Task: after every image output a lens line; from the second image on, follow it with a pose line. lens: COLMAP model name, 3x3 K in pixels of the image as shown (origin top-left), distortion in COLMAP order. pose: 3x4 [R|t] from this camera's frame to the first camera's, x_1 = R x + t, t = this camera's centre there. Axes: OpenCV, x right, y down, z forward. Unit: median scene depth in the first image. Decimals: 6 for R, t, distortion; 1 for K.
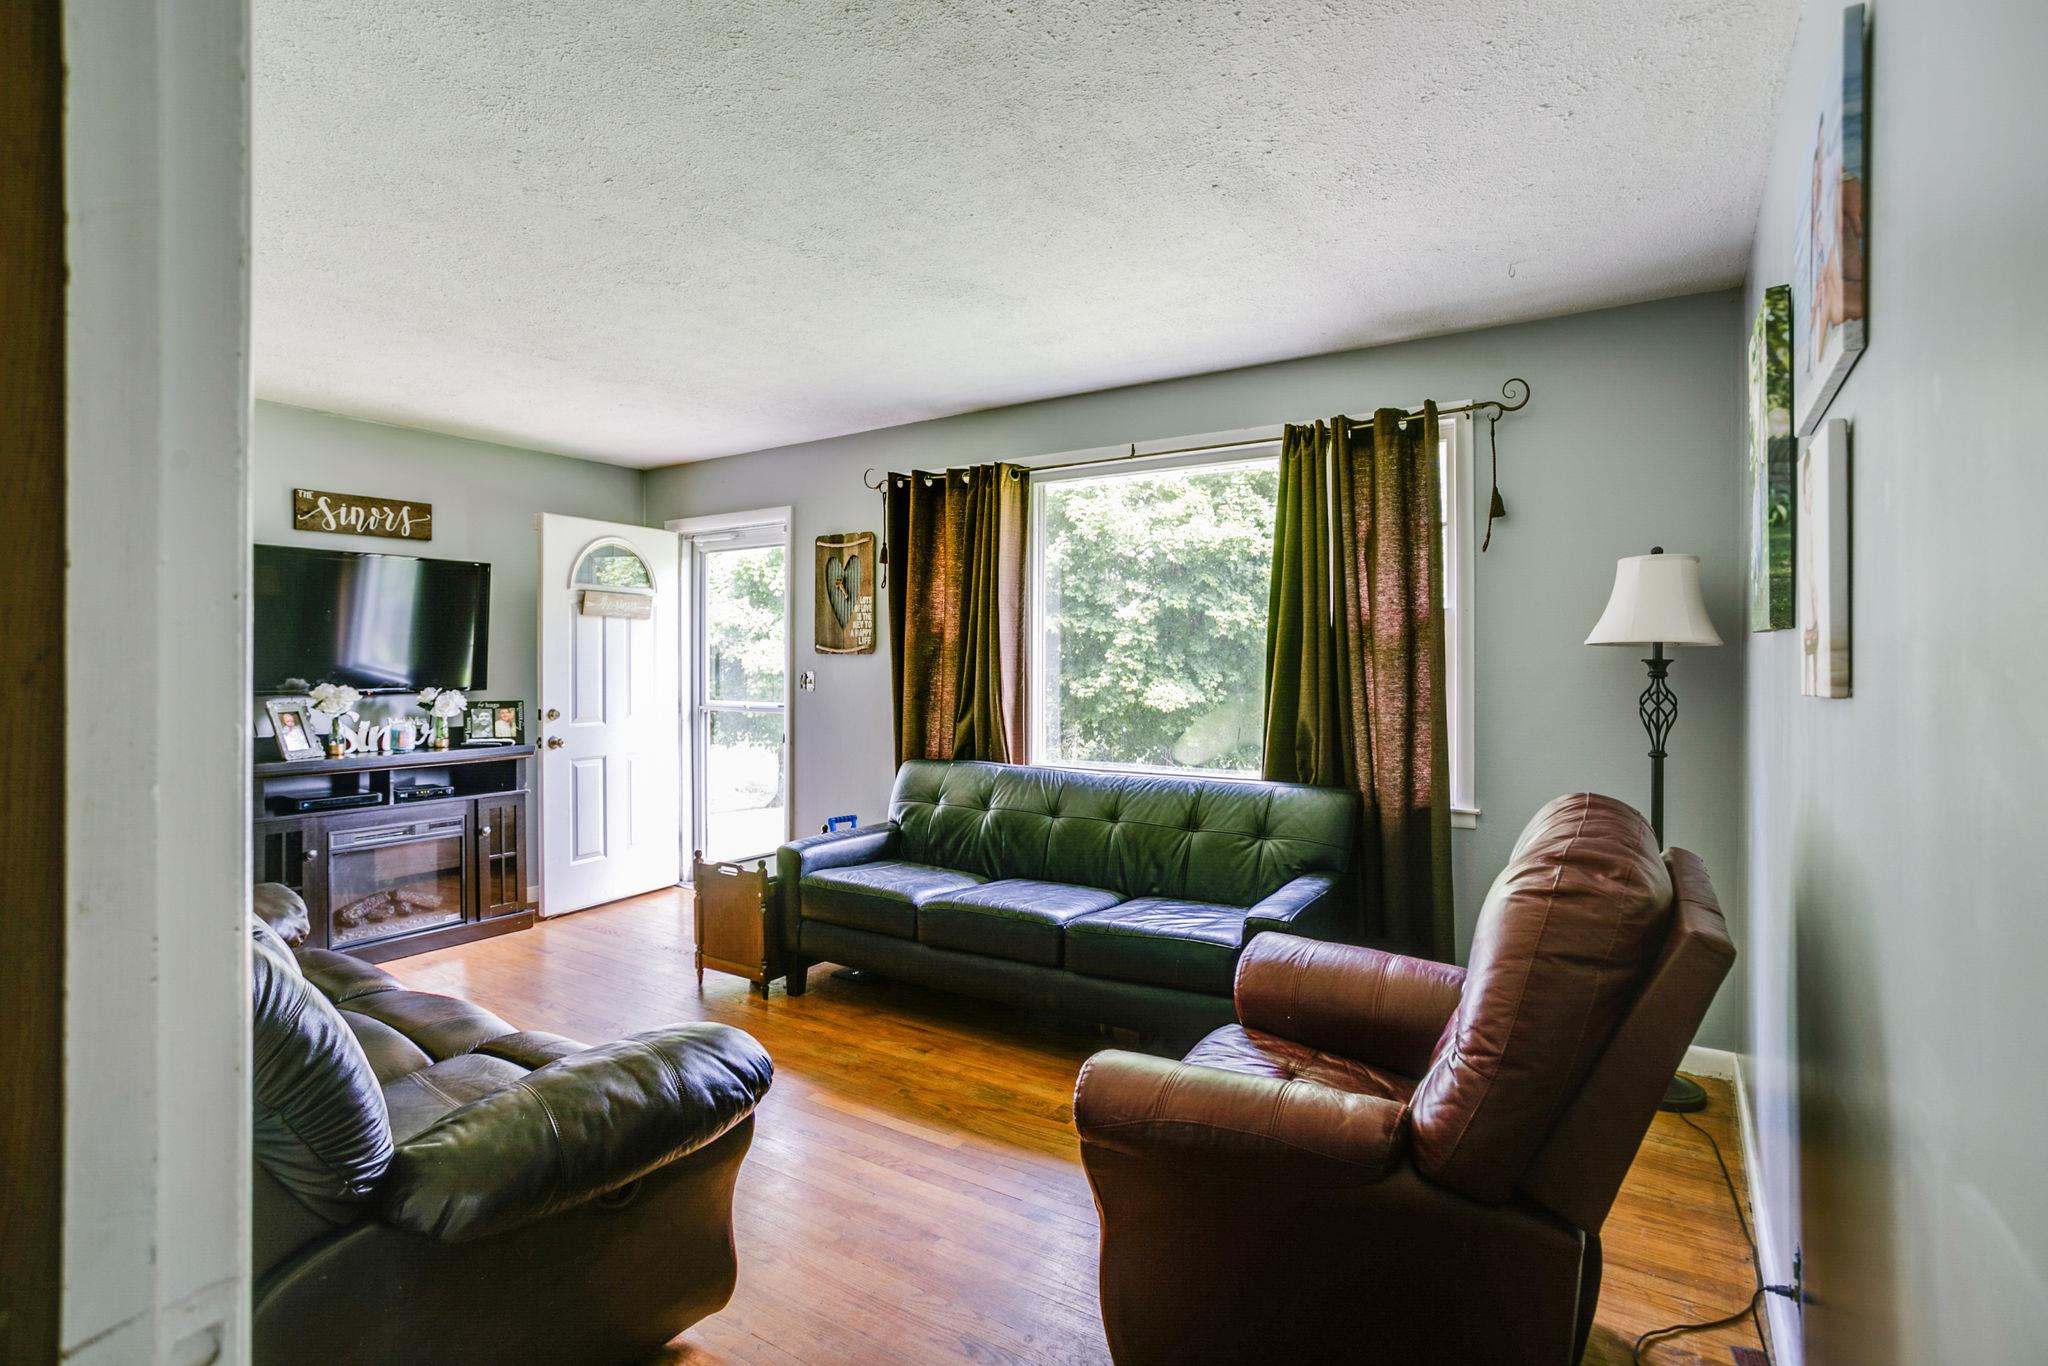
lens RADIAL K [[996.8, 0, 1028.8], [0, 996.8, 672.8], [0, 0, 1]] dist [-0.048135, 0.014459]
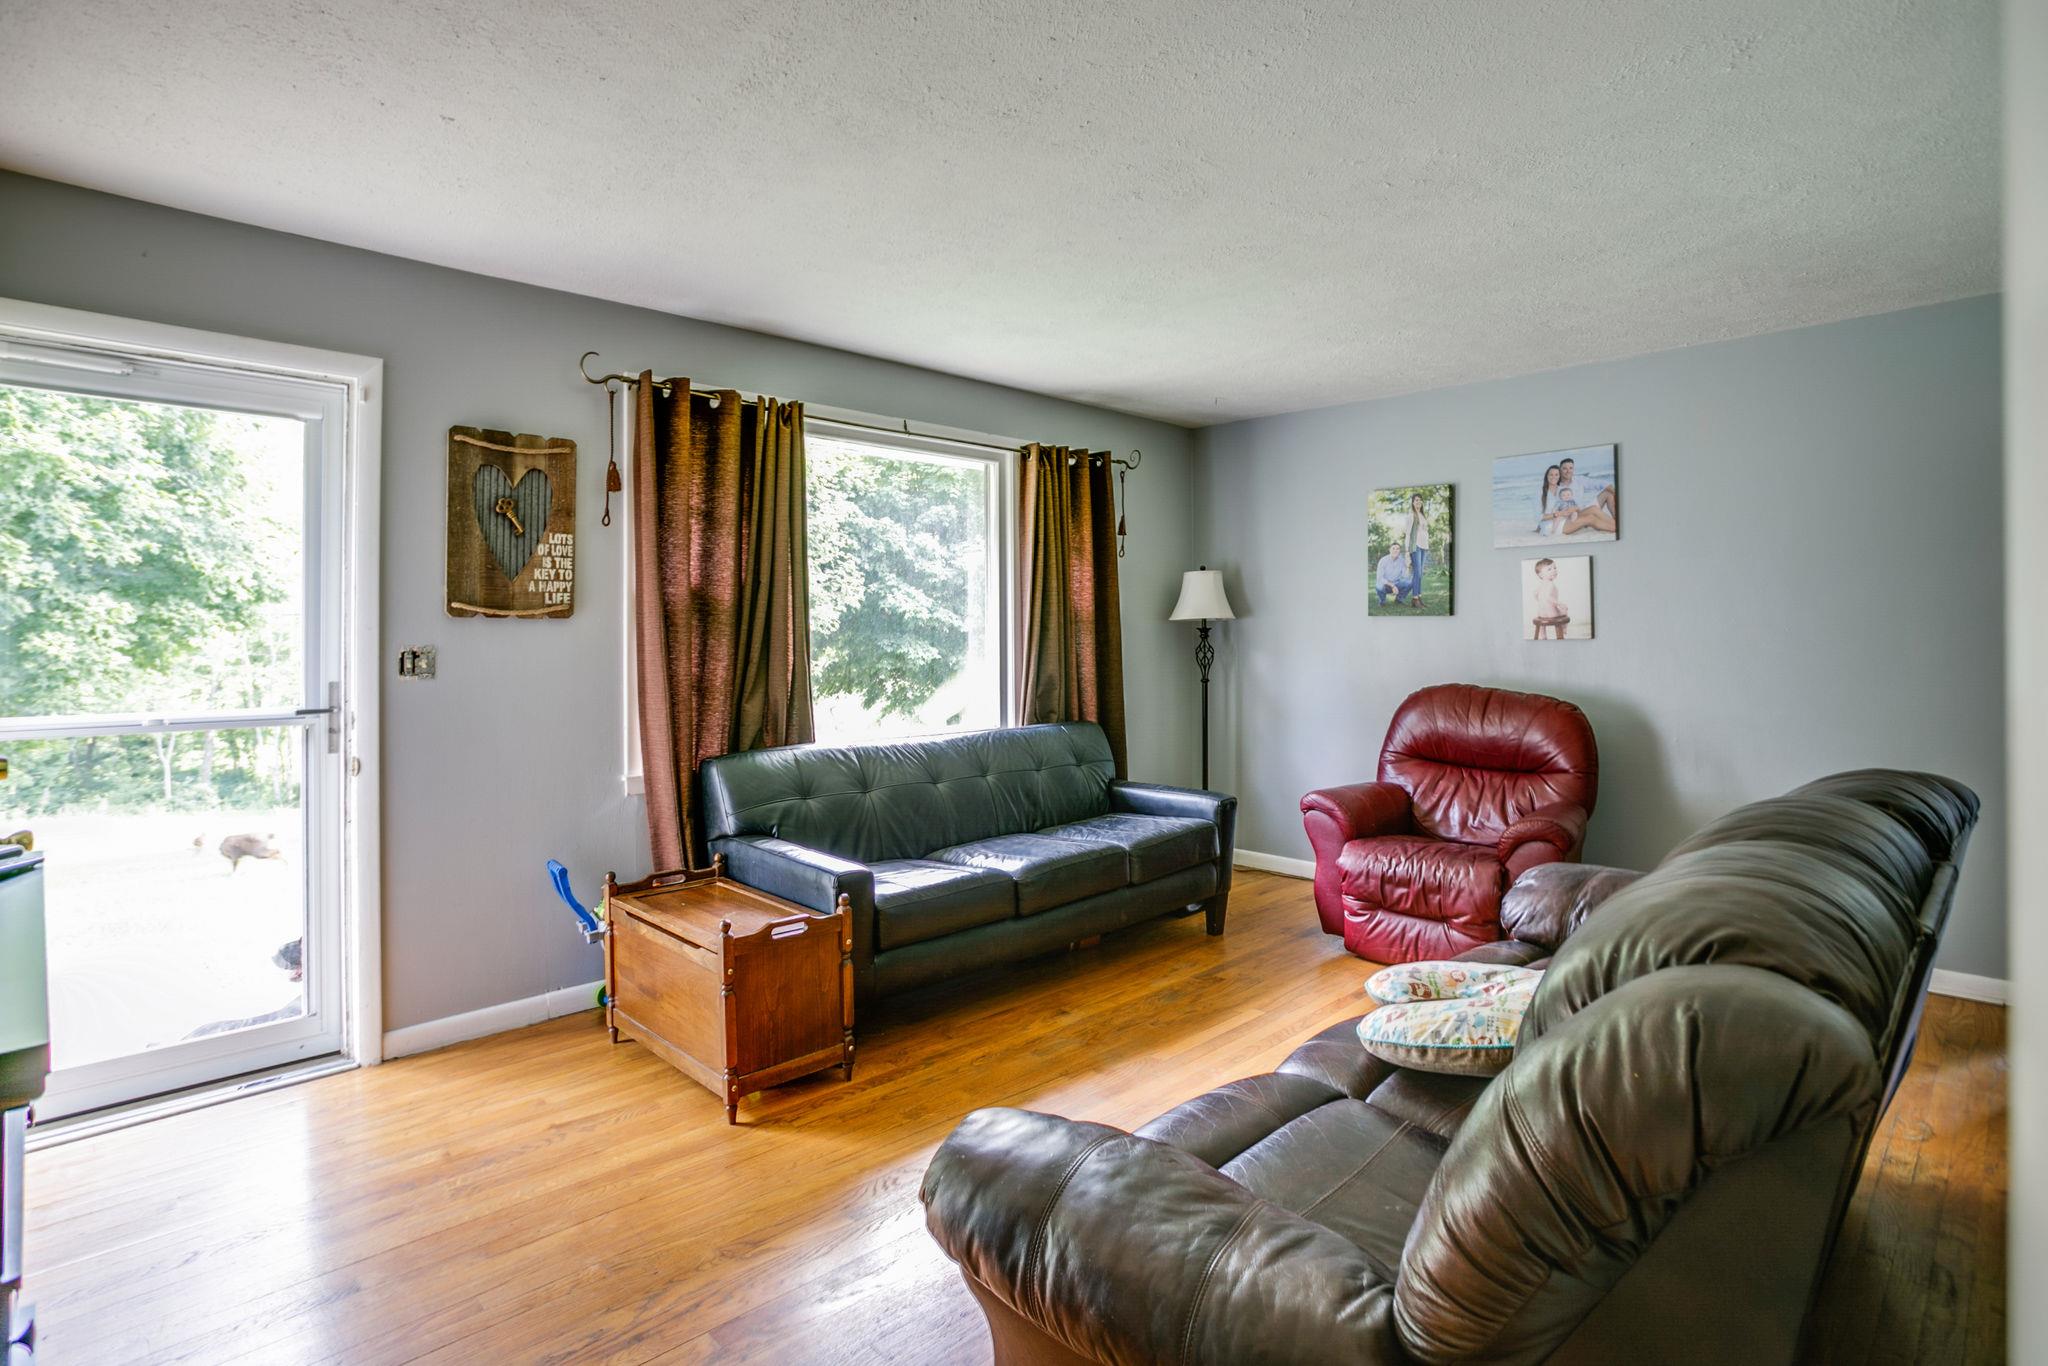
lens RADIAL K [[996.8, 0, 1056.6], [0, 996.8, 626.5], [0, 0, 1]] dist [-0.048135, 0.014459]
pose [[0.226649, -0.001086, 0.973976, -0.902152], [0.006347, 0.999980, -0.000362, -0.013563], [-0.973956, 0.006263, 0.226652, 0.631969]]
